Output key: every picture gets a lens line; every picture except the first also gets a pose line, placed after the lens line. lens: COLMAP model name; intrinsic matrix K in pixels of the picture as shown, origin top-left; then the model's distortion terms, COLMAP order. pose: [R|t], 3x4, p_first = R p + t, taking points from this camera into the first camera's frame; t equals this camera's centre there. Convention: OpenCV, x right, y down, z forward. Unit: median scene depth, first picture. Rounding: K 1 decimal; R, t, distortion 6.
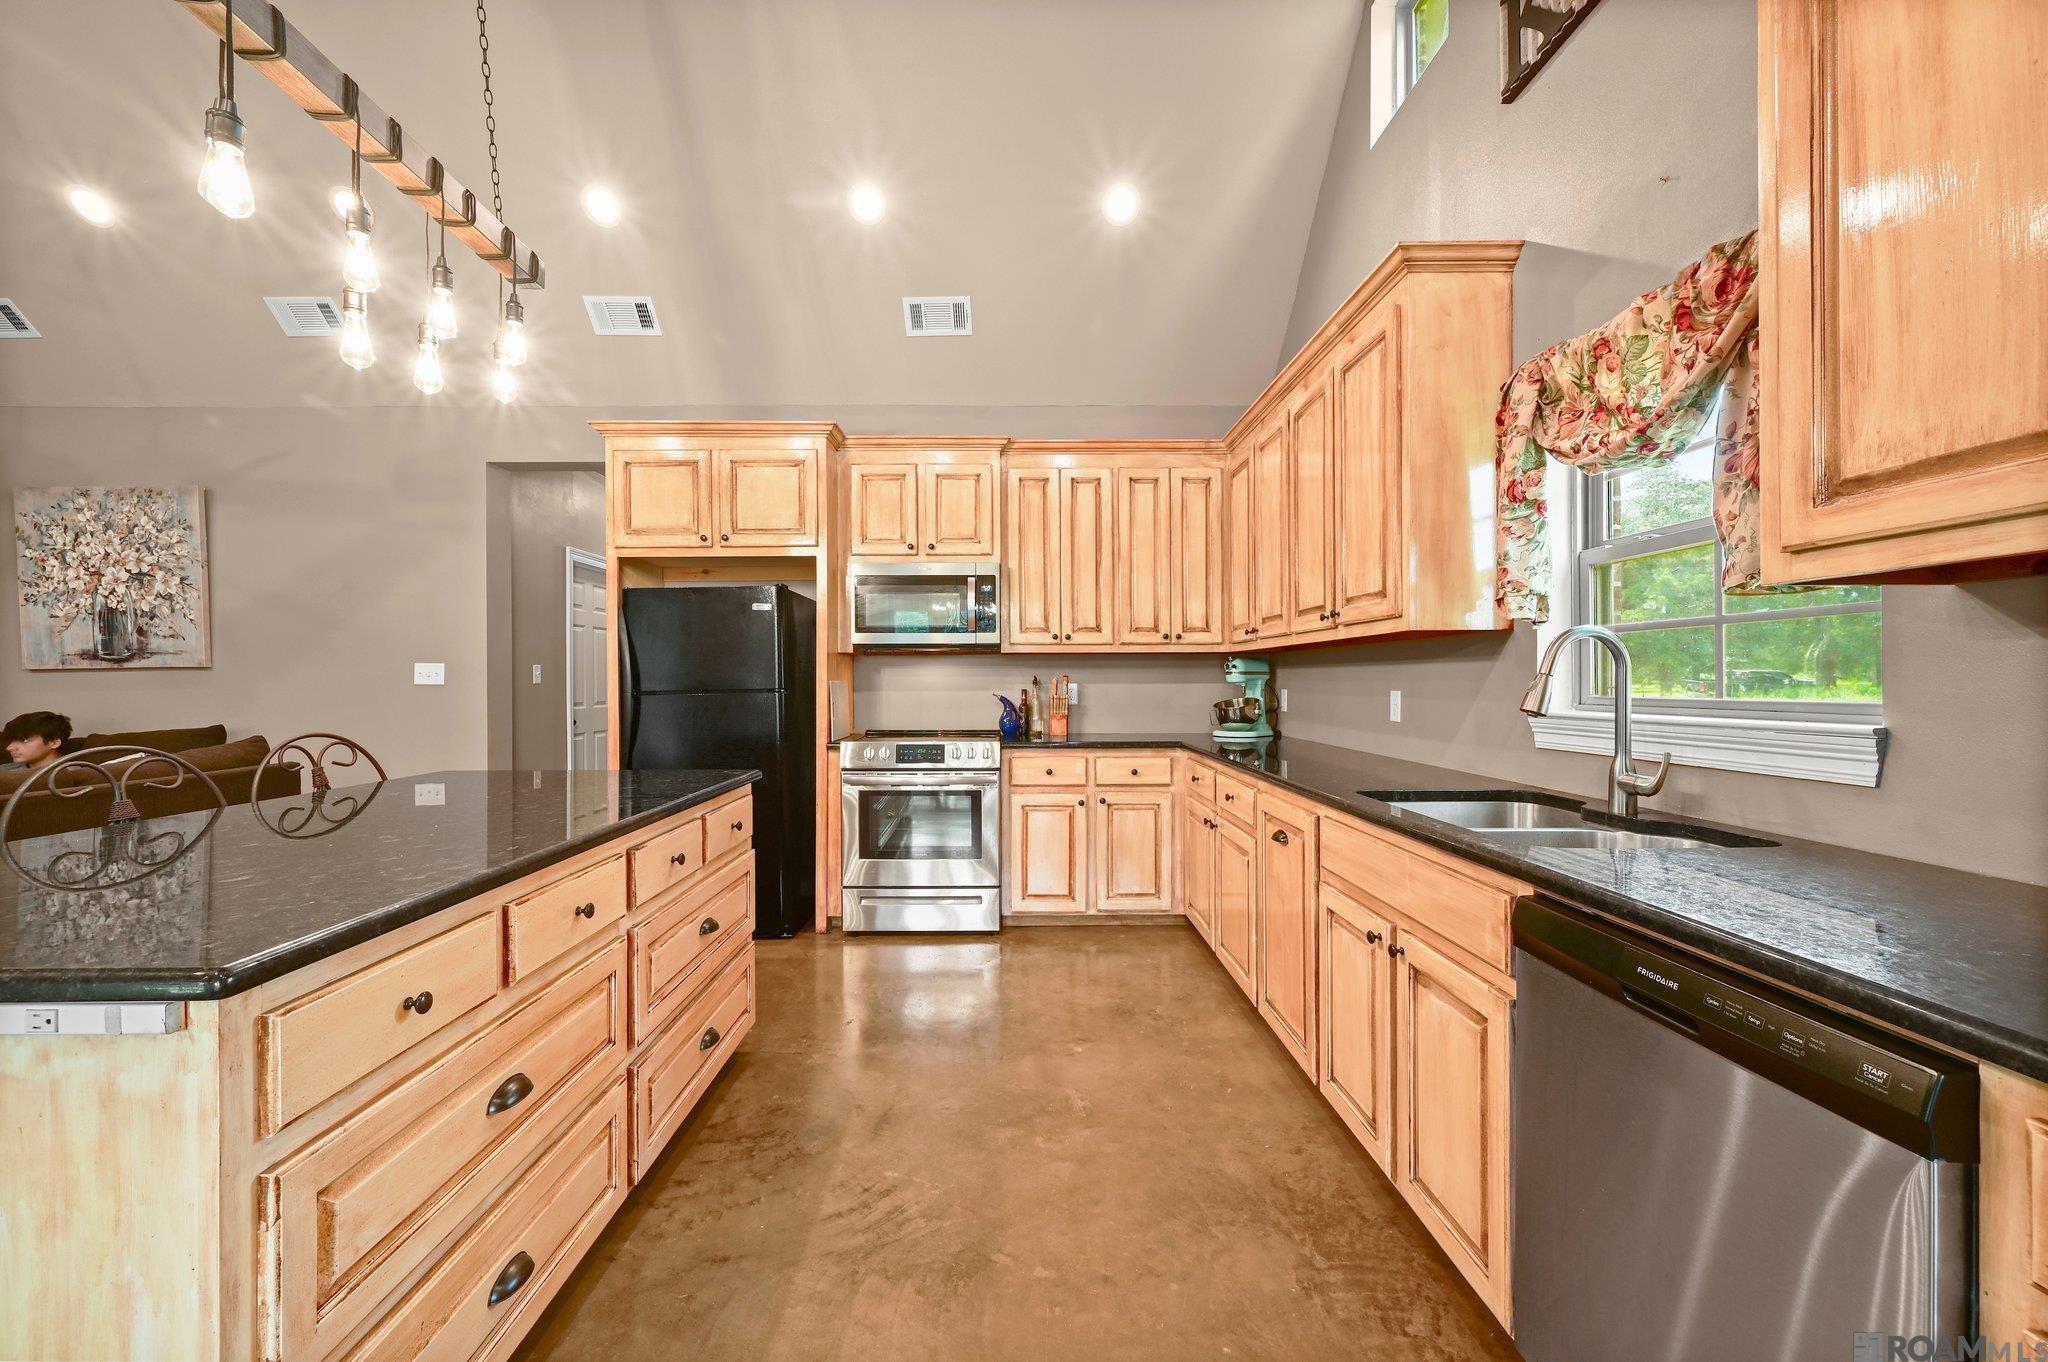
lens RADIAL K [[815.6, 0, 1011.6], [0, 815.6, 673.4], [0, 0, 1]] dist [0.002896, 0.000454]
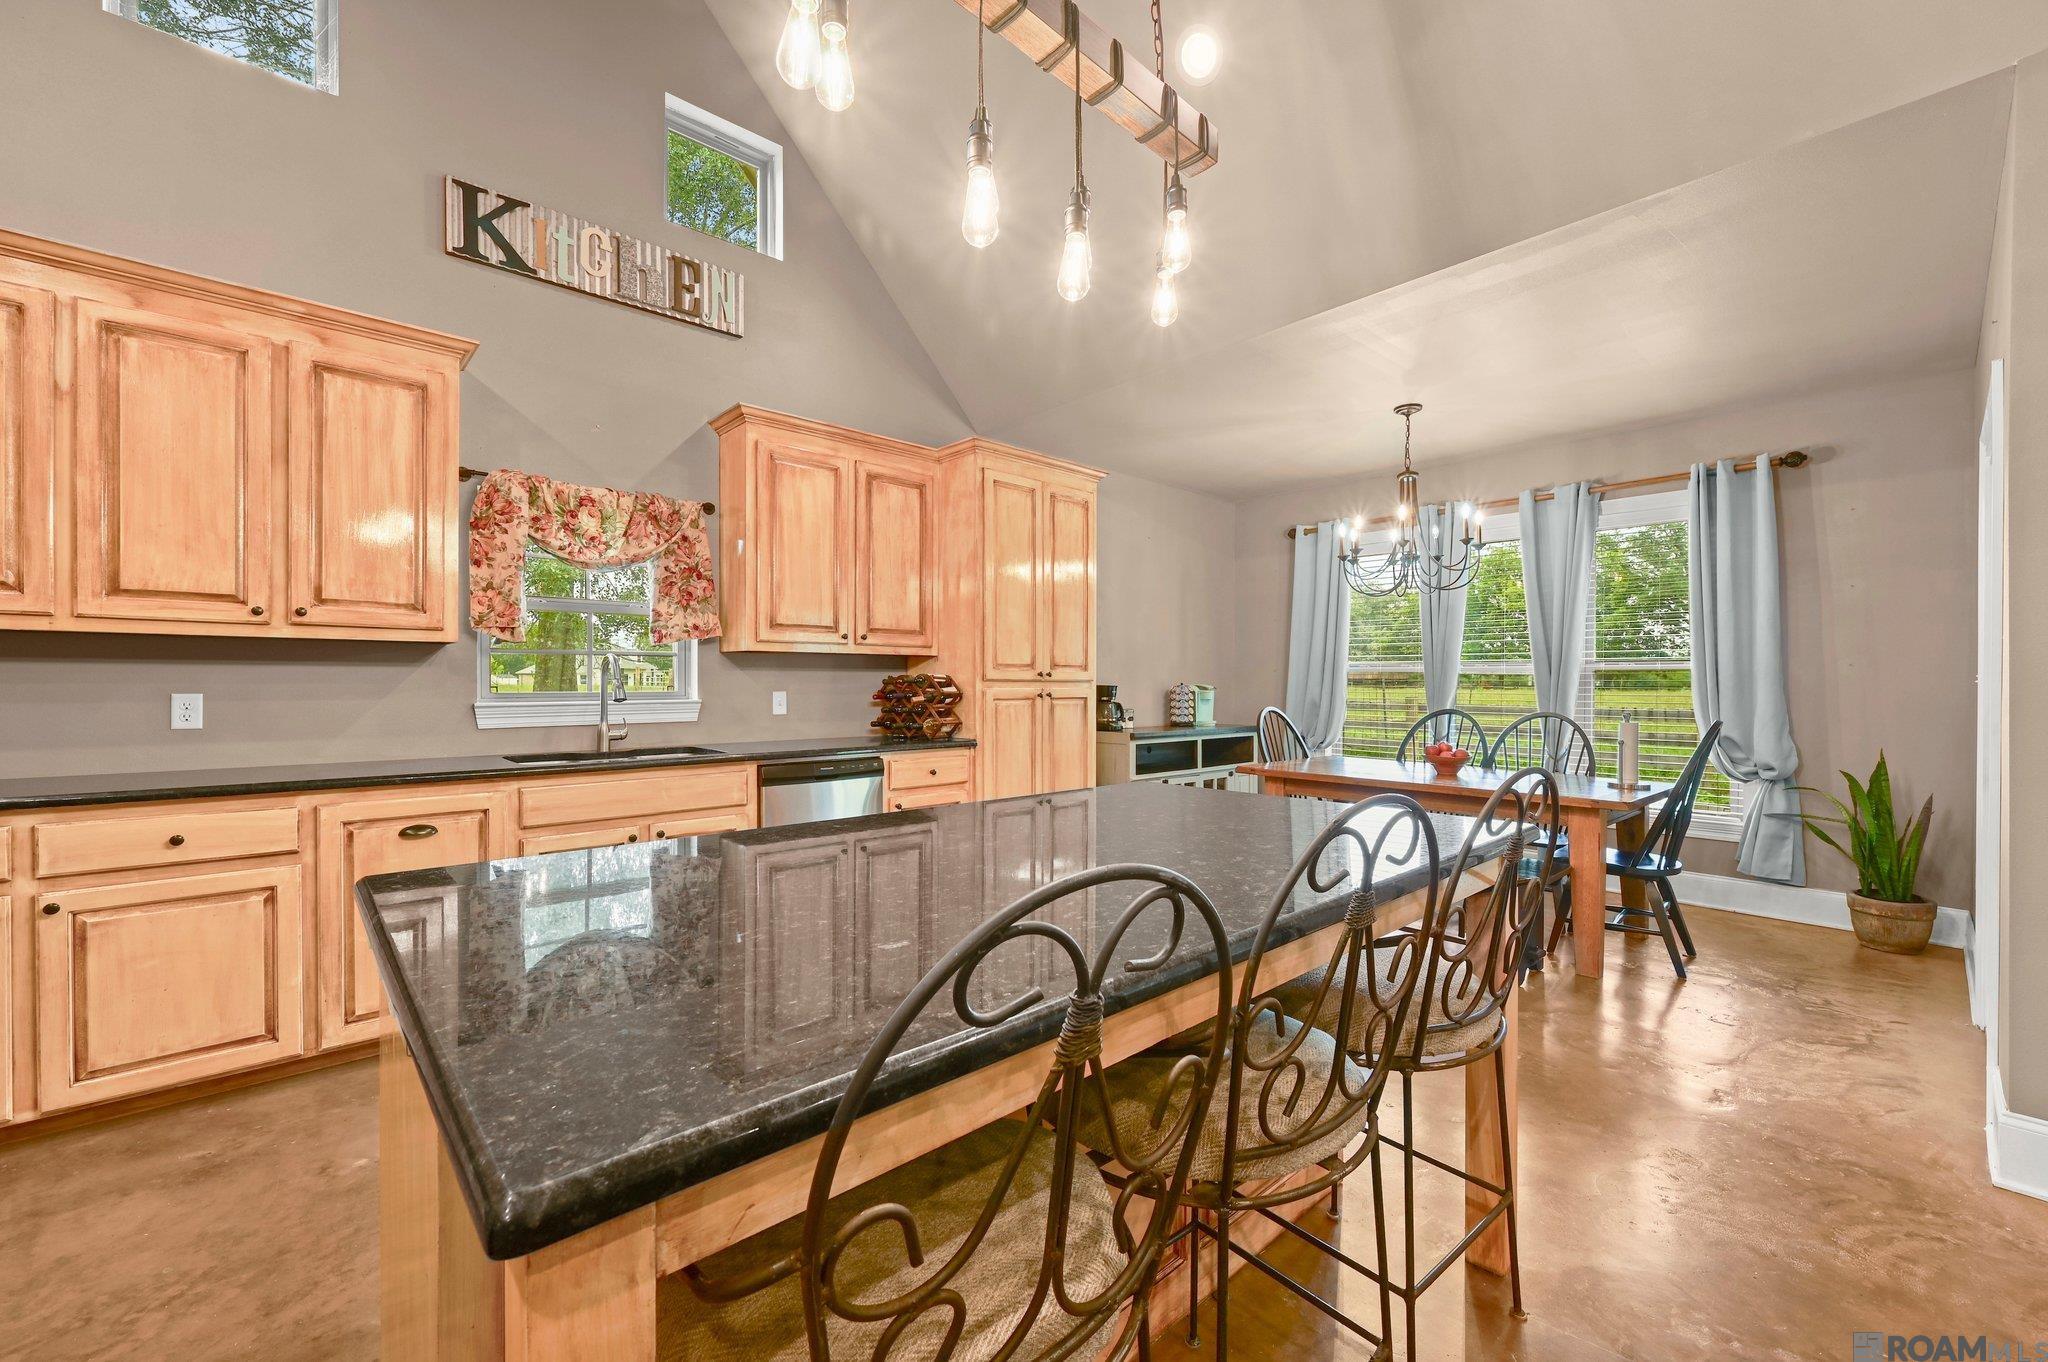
lens RADIAL K [[815.6, 0, 1027.5], [0, 815.6, 688.8], [0, 0, 1]] dist [0.002896, 0.000454]
pose [[-0.665367, -0.006739, 0.746486, -0.584849], [-0.008284, 0.999964, 0.001643, 0.004688], [-0.746470, -0.005090, -0.665399, 0.665772]]
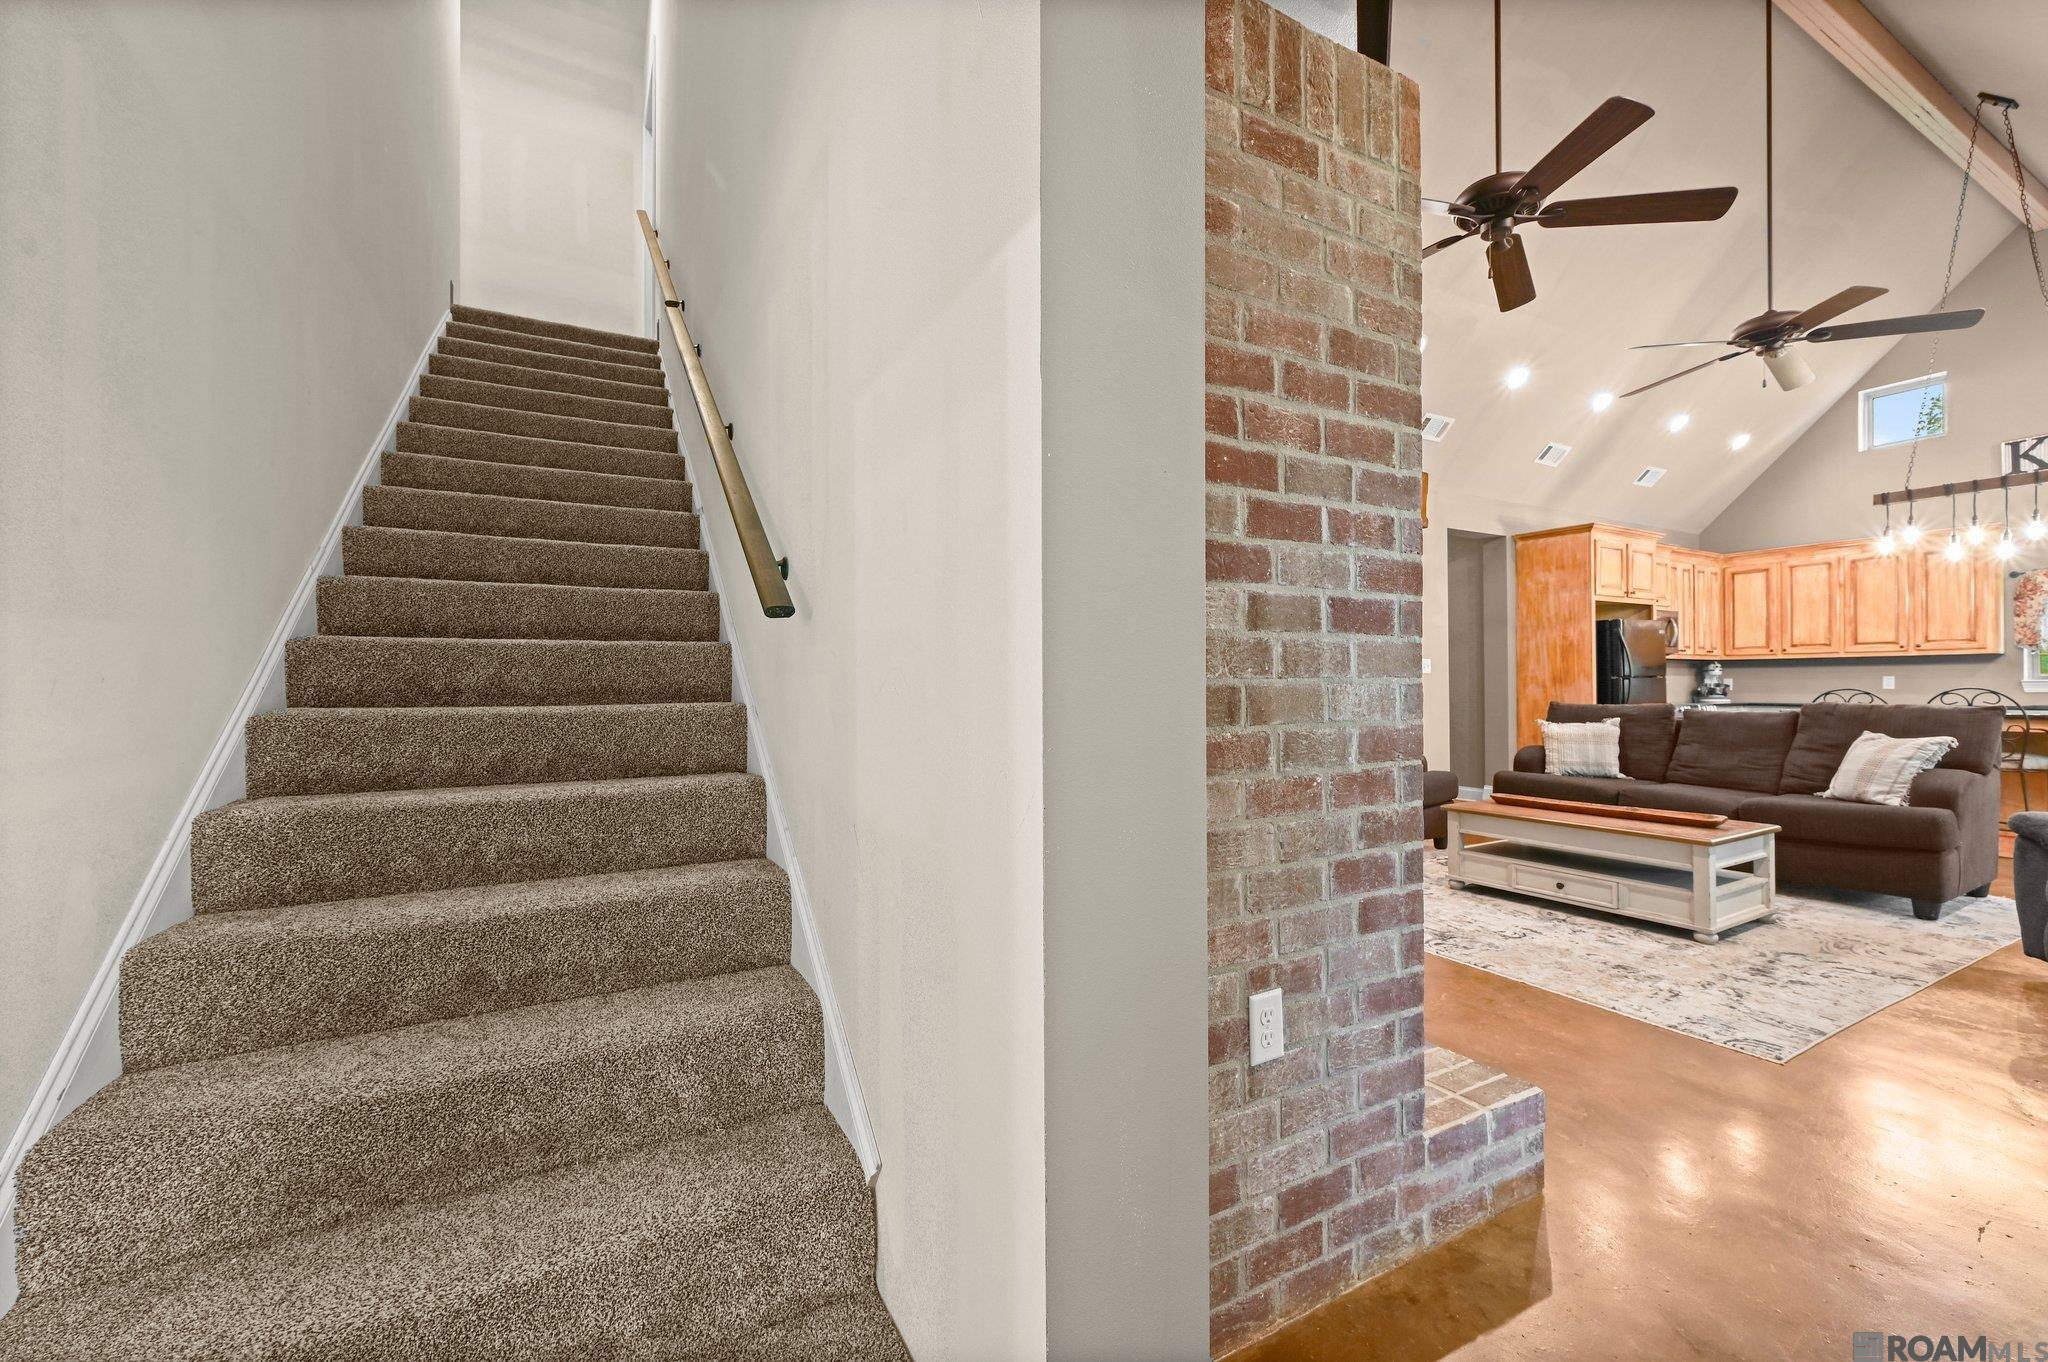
lens RADIAL K [[815.6, 0, 1025.9], [0, 815.6, 678.9], [0, 0, 1]] dist [0.002896, 0.000454]
pose [[0.879967, 0.003746, 0.475021, -2.212473], [-0.003880, 0.999992, -0.000698, 0.029422], [-0.475020, -0.001229, 0.879974, 0.039246]]
